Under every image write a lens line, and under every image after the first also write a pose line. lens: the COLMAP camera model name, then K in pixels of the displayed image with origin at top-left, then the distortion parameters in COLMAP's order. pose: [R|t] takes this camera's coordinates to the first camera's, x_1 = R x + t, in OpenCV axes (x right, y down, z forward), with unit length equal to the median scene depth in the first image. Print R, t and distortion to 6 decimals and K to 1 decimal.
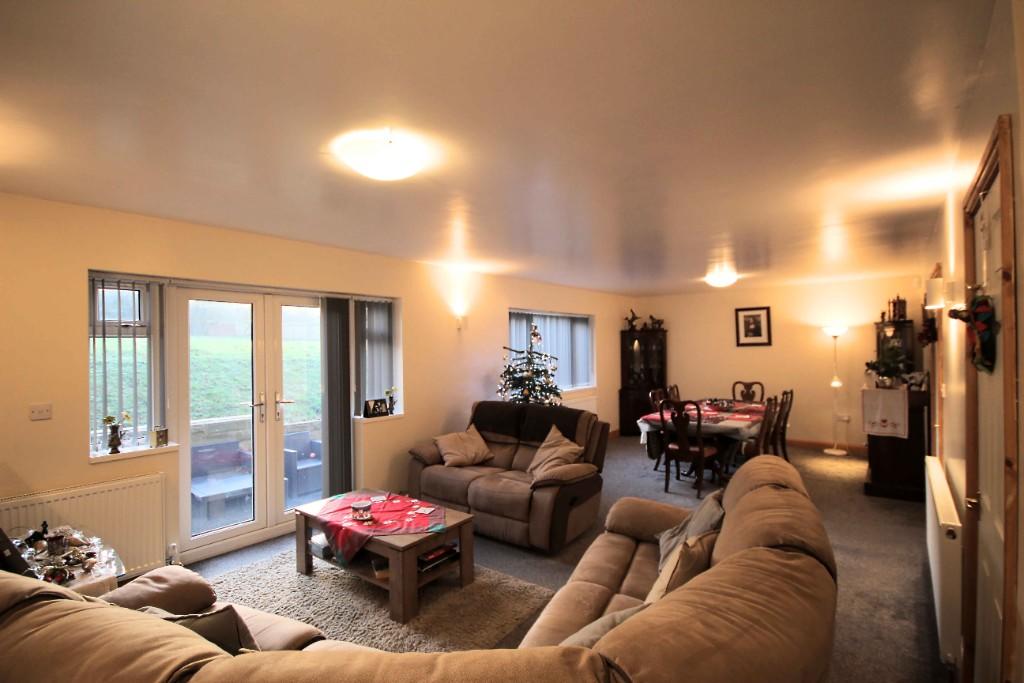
lens RADIAL K [[474.8, 0, 511.3], [0, 474.8, 344.7], [0, 0, 1]] dist [-0.003118, -0.000530]
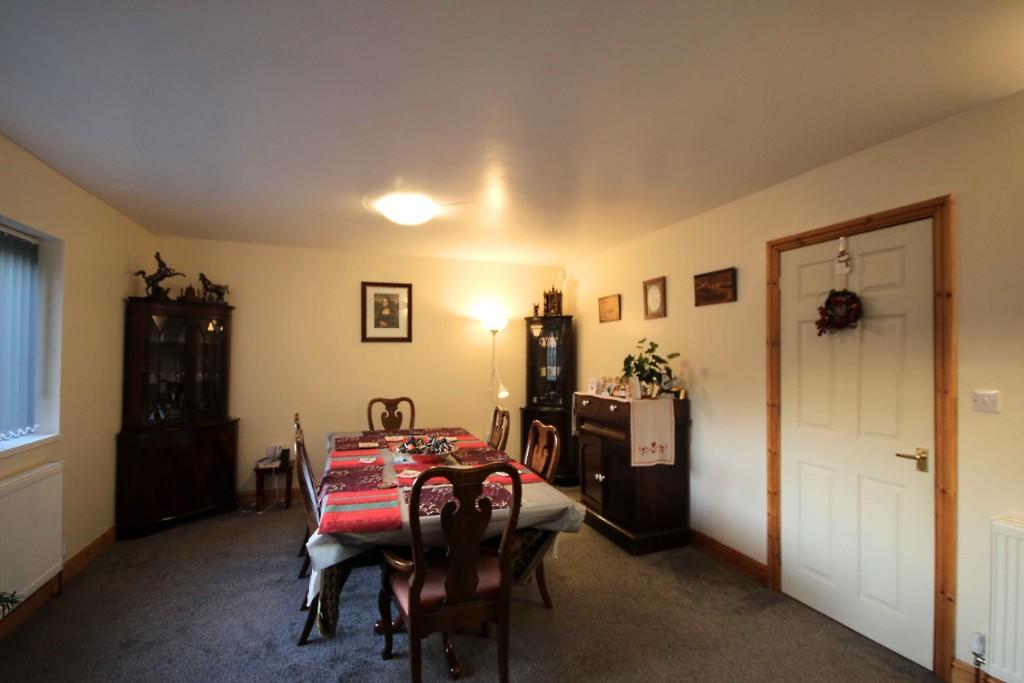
lens RADIAL K [[474.8, 0, 511.3], [0, 474.8, 344.7], [0, 0, 1]] dist [-0.003118, -0.000530]
pose [[0.498644, 0.037000, 0.866017, 0.035641], [-0.018582, 0.999315, -0.031996, 0.024562], [-0.866608, -0.000138, 0.498990, 0.541637]]
